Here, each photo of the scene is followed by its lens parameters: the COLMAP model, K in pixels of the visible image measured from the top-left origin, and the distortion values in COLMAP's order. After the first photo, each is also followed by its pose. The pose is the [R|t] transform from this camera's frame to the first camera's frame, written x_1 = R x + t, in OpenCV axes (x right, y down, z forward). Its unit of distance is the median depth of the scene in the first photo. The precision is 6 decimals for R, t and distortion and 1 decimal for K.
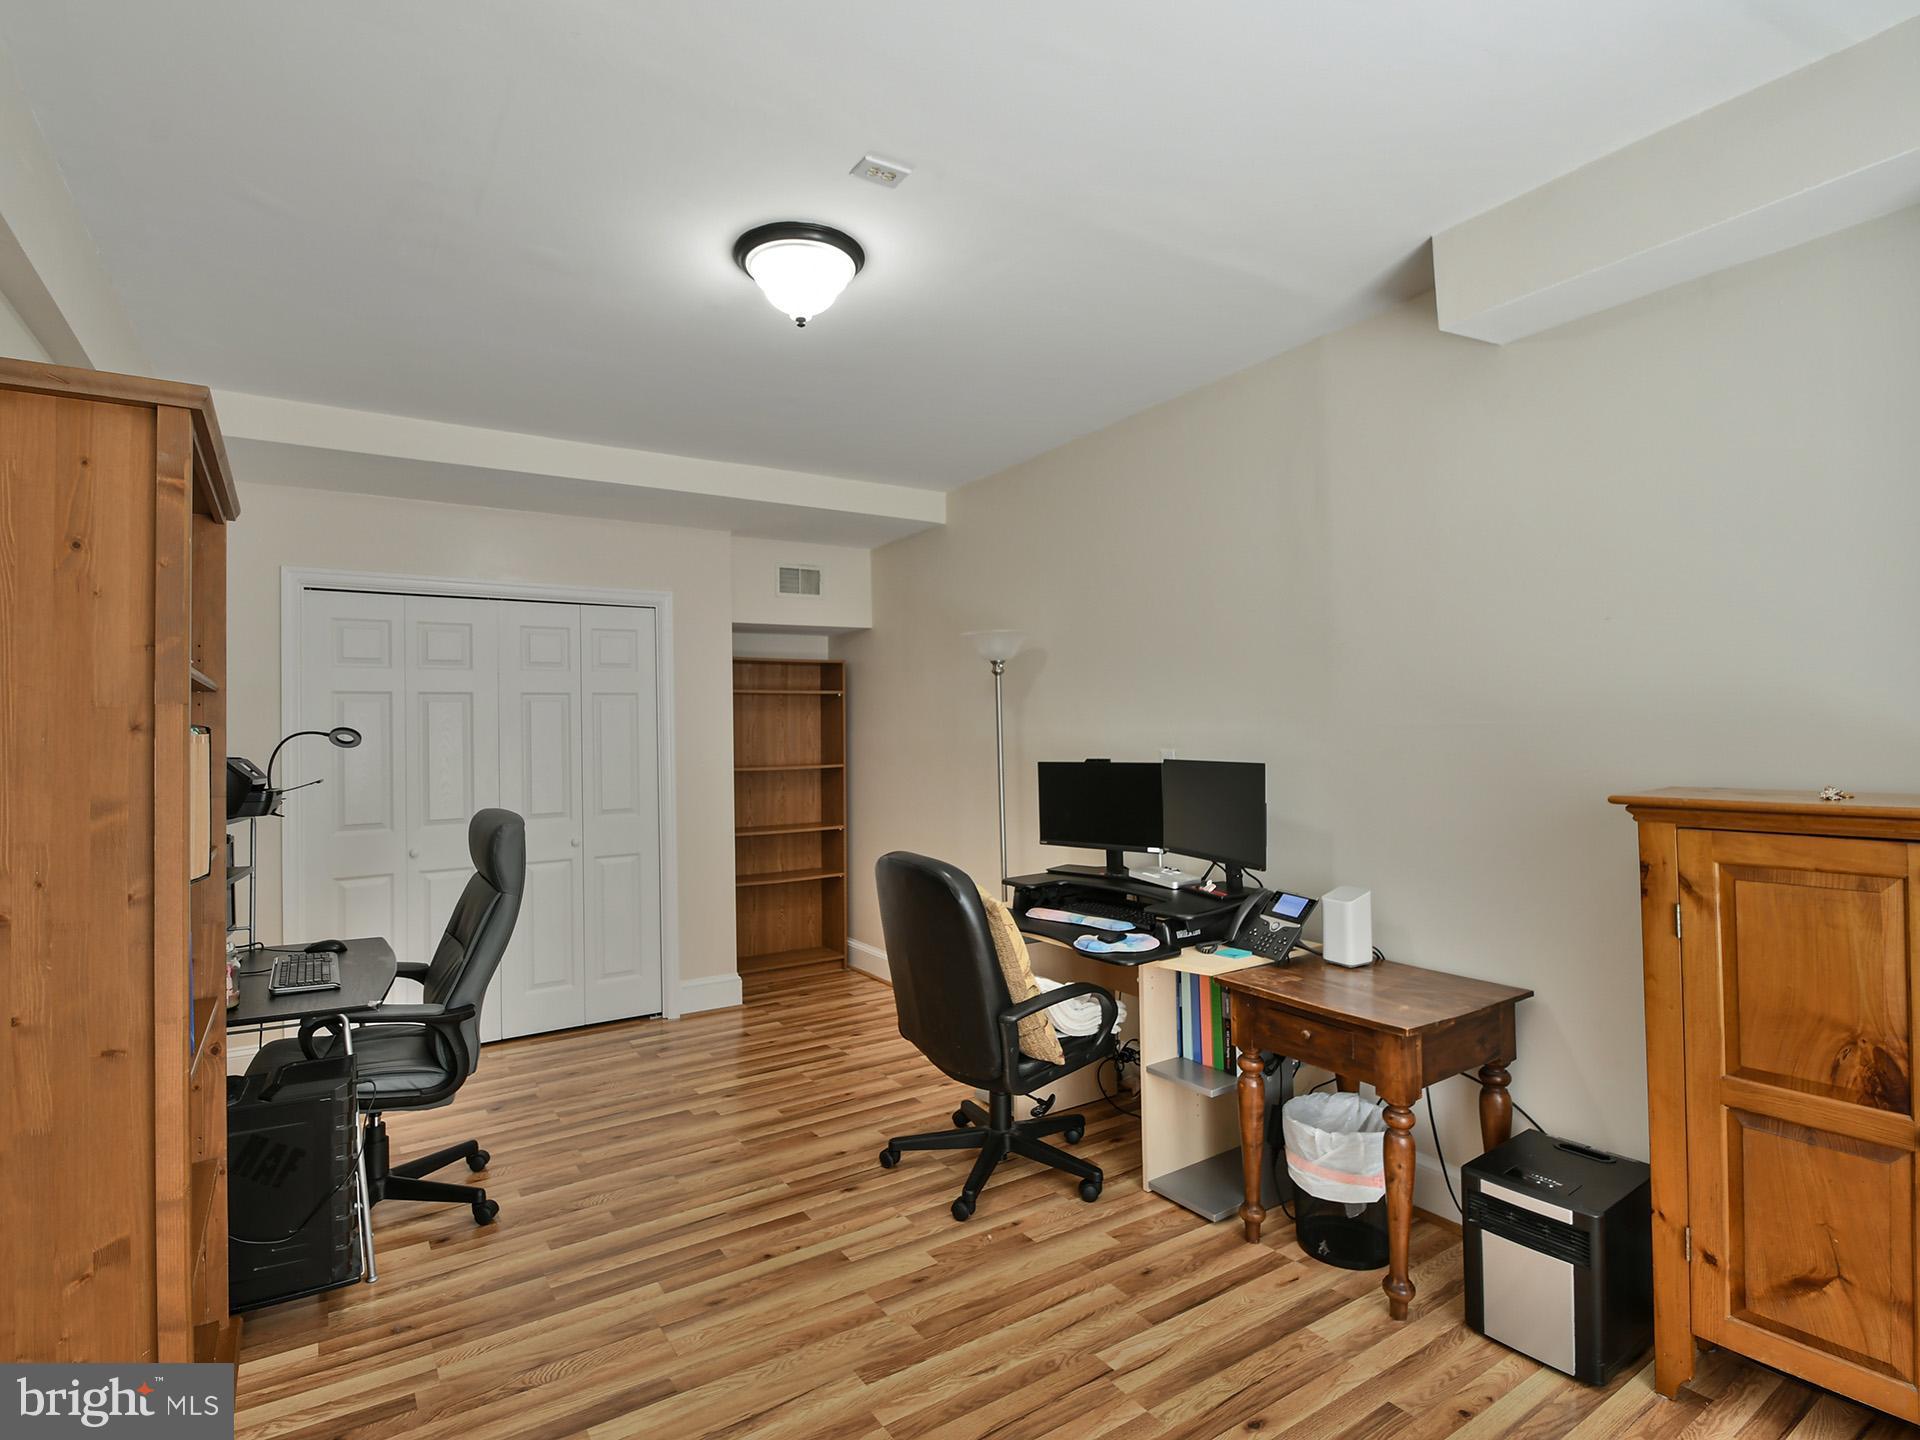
lens RADIAL K [[1000.4, 0, 960.0], [0, 1000.4, 720.0], [0, 0, 1]] dist [0.001027, -0.000135]
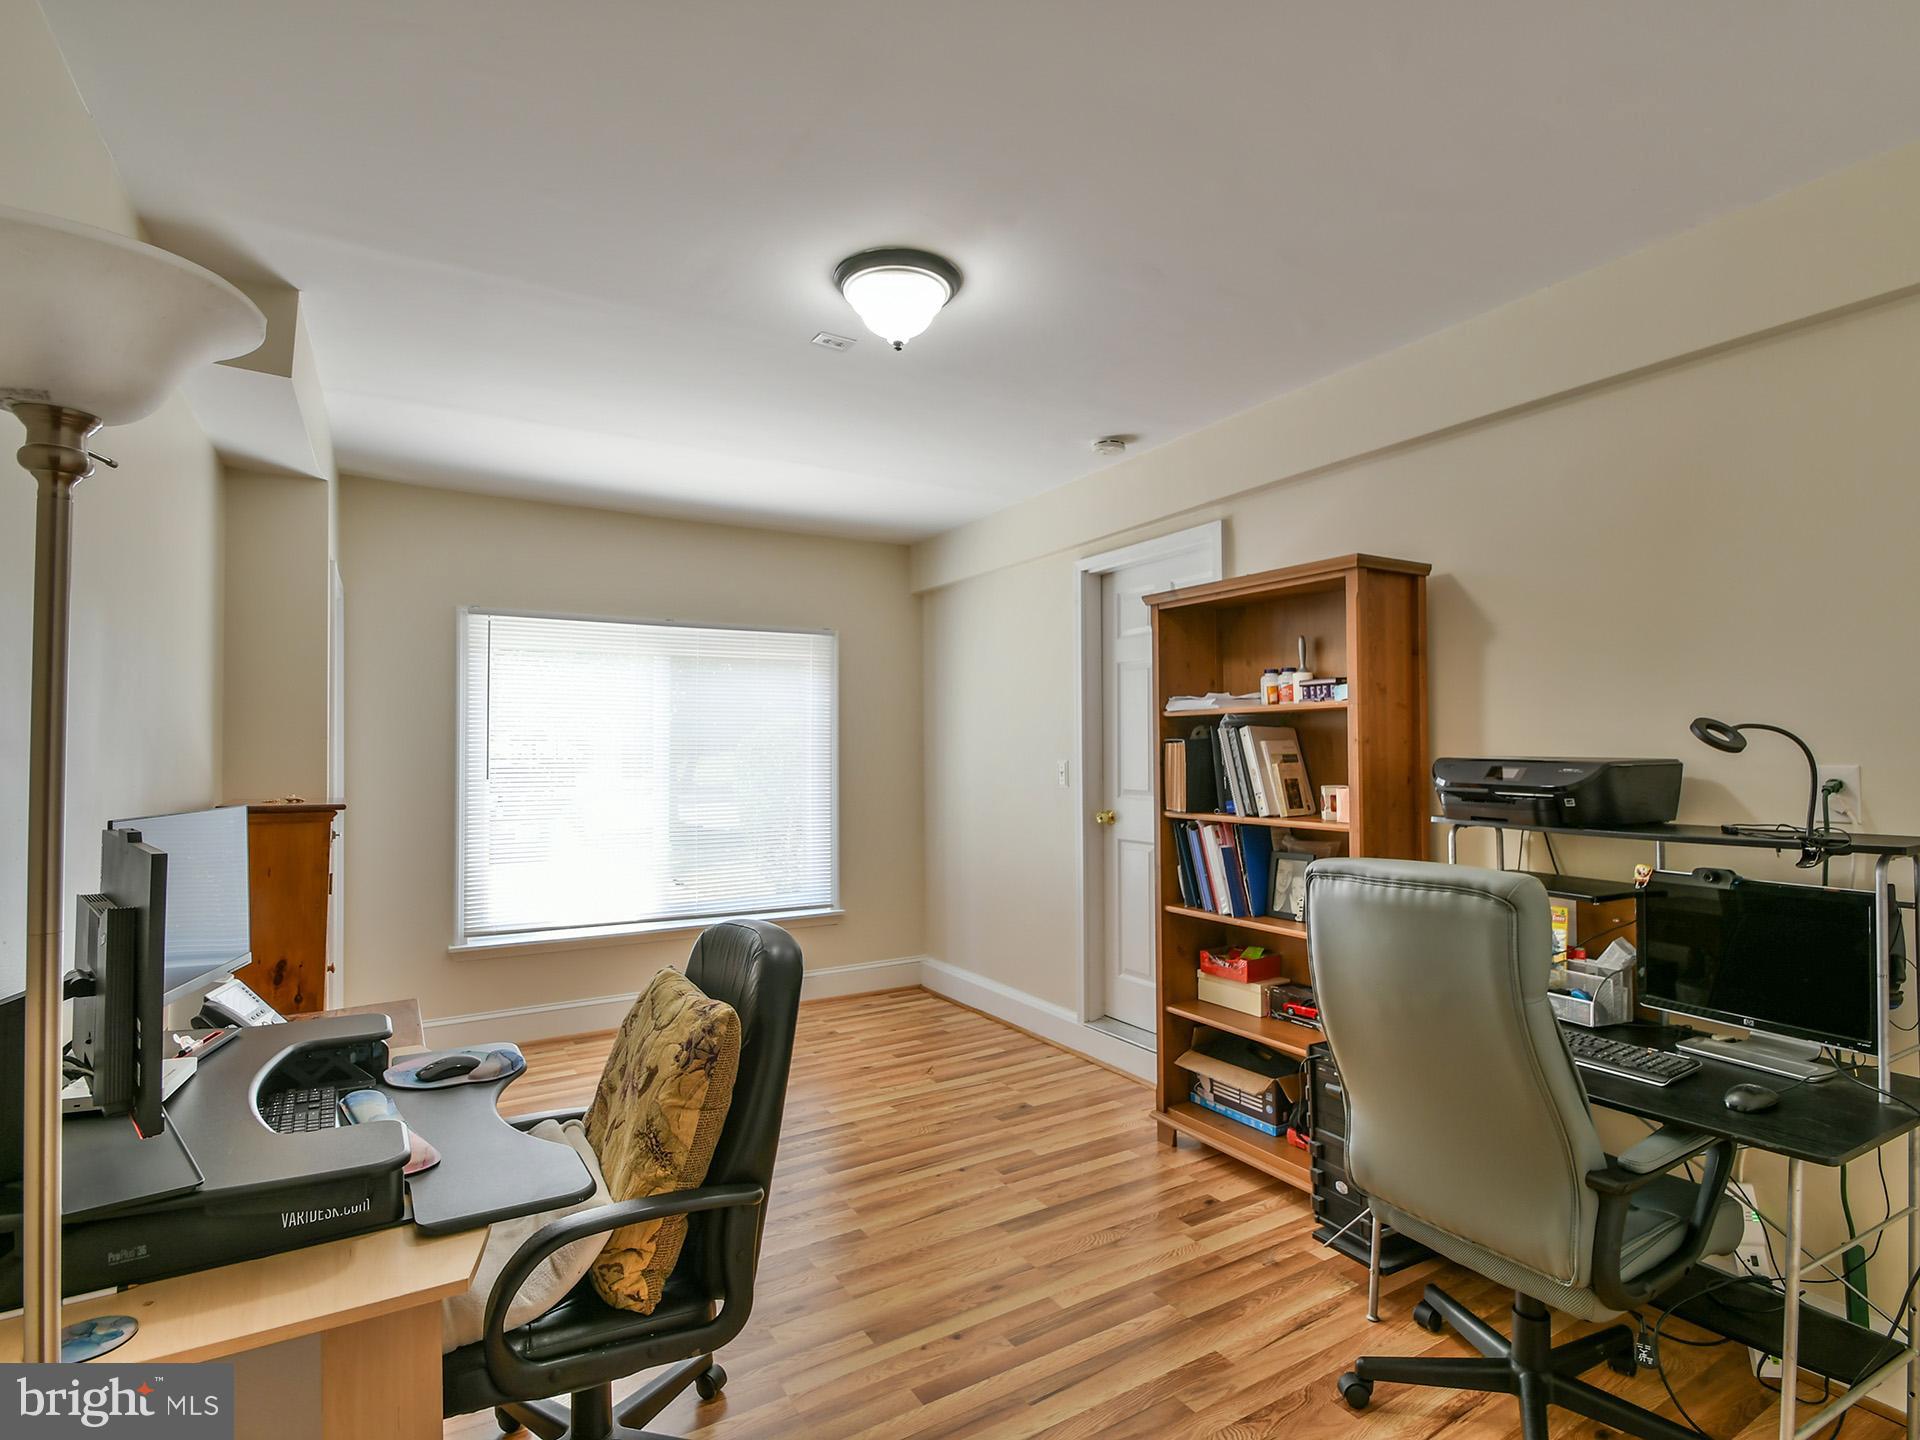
lens RADIAL K [[1000.4, 0, 960.0], [0, 1000.4, 720.0], [0, 0, 1]] dist [0.001027, -0.000135]
pose [[-0.998058, 0.022967, 0.057894, -0.274110], [0.020532, 0.998894, -0.042307, 0.032082], [-0.058802, -0.041036, -0.997426, 2.015635]]
